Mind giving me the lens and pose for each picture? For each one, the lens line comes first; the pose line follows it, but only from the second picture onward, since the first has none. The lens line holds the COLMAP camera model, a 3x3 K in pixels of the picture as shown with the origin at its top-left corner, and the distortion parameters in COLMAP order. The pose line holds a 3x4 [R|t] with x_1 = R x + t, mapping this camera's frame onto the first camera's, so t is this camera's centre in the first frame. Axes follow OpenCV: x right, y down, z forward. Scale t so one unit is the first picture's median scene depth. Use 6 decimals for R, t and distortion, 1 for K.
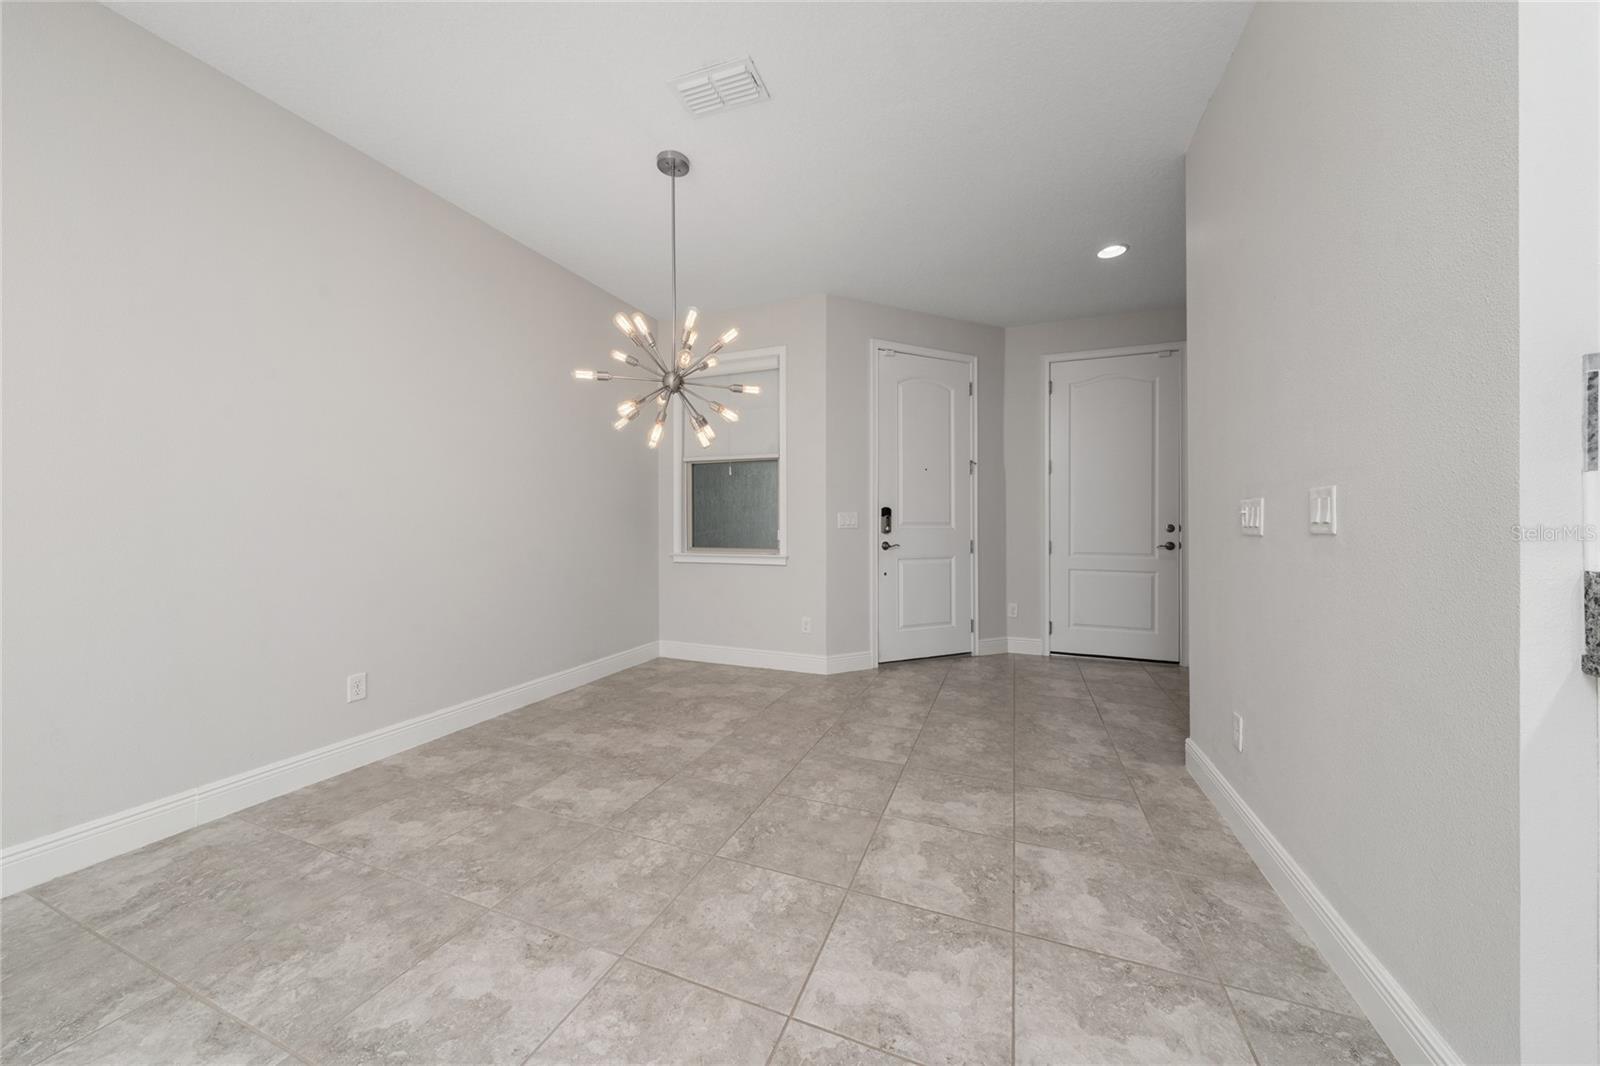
lens RADIAL K [[551.9, 0, 792.4], [0, 551.9, 529.9], [0, 0, 1]] dist [-0.001047, -0.000103]
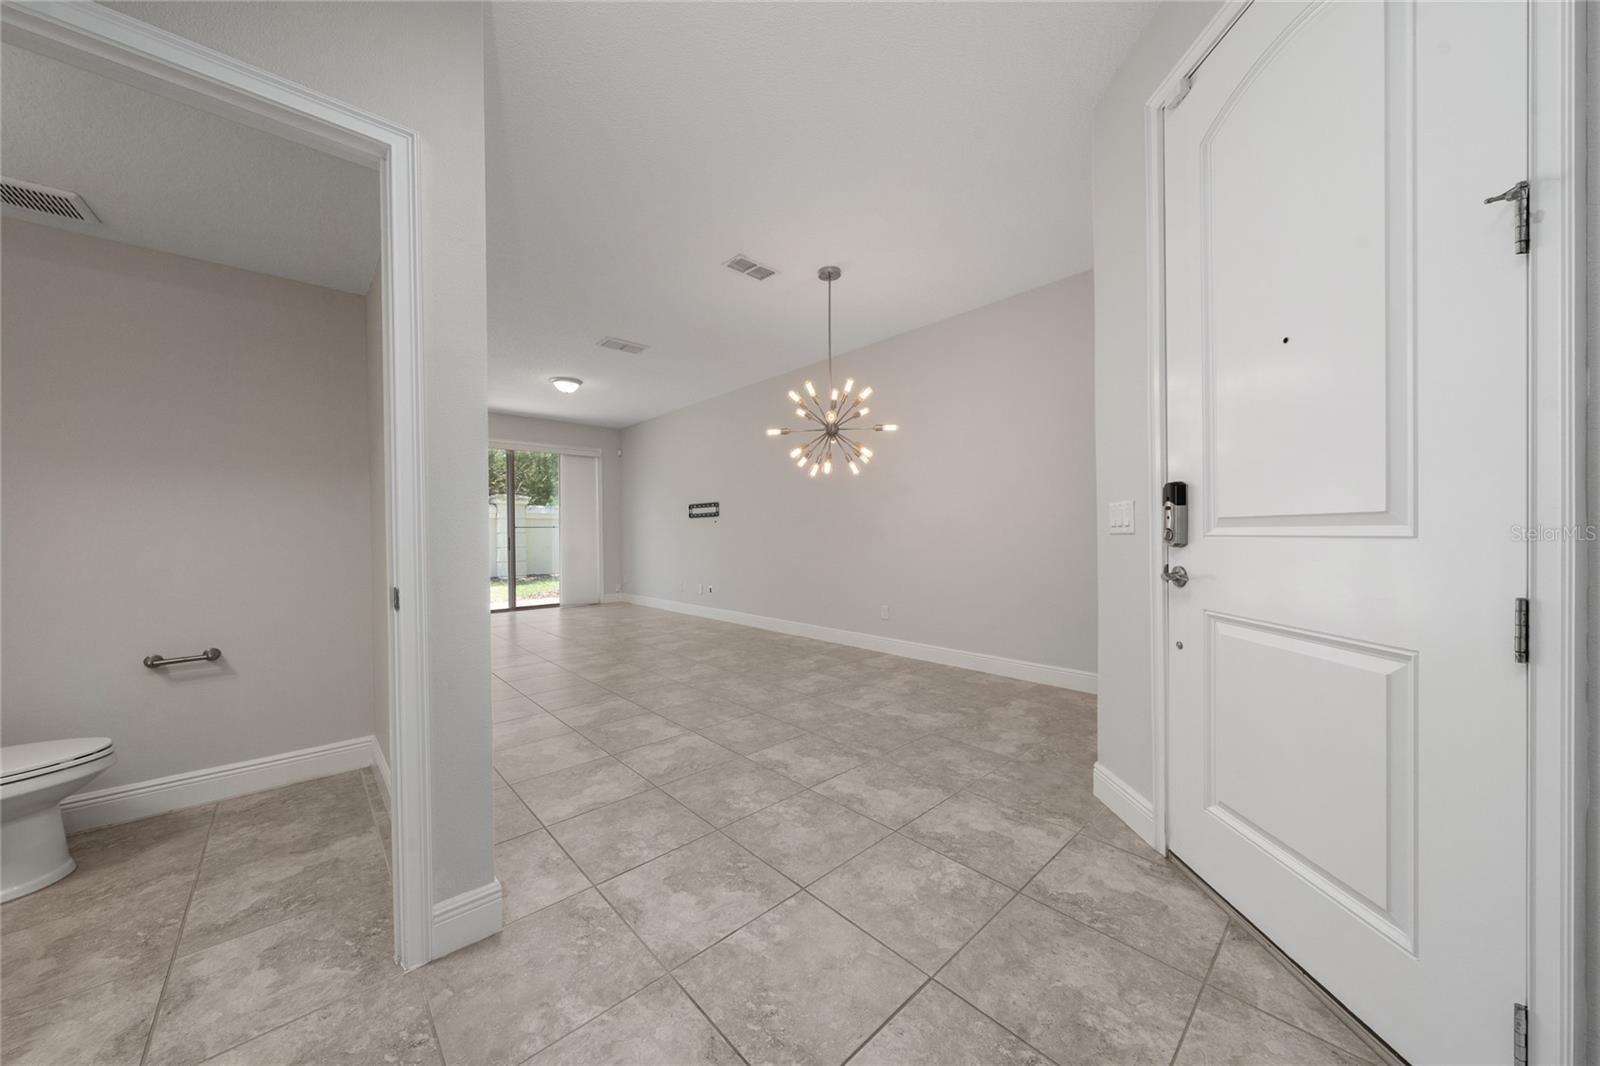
lens RADIAL K [[551.9, 0, 792.4], [0, 551.9, 529.9], [0, 0, 1]] dist [-0.001047, -0.000103]
pose [[-0.441492, 0.001350, -0.897264, 0.964988], [0.003943, 0.999992, -0.000436, -0.008695], [0.897256, -0.003730, -0.441494, 1.344034]]
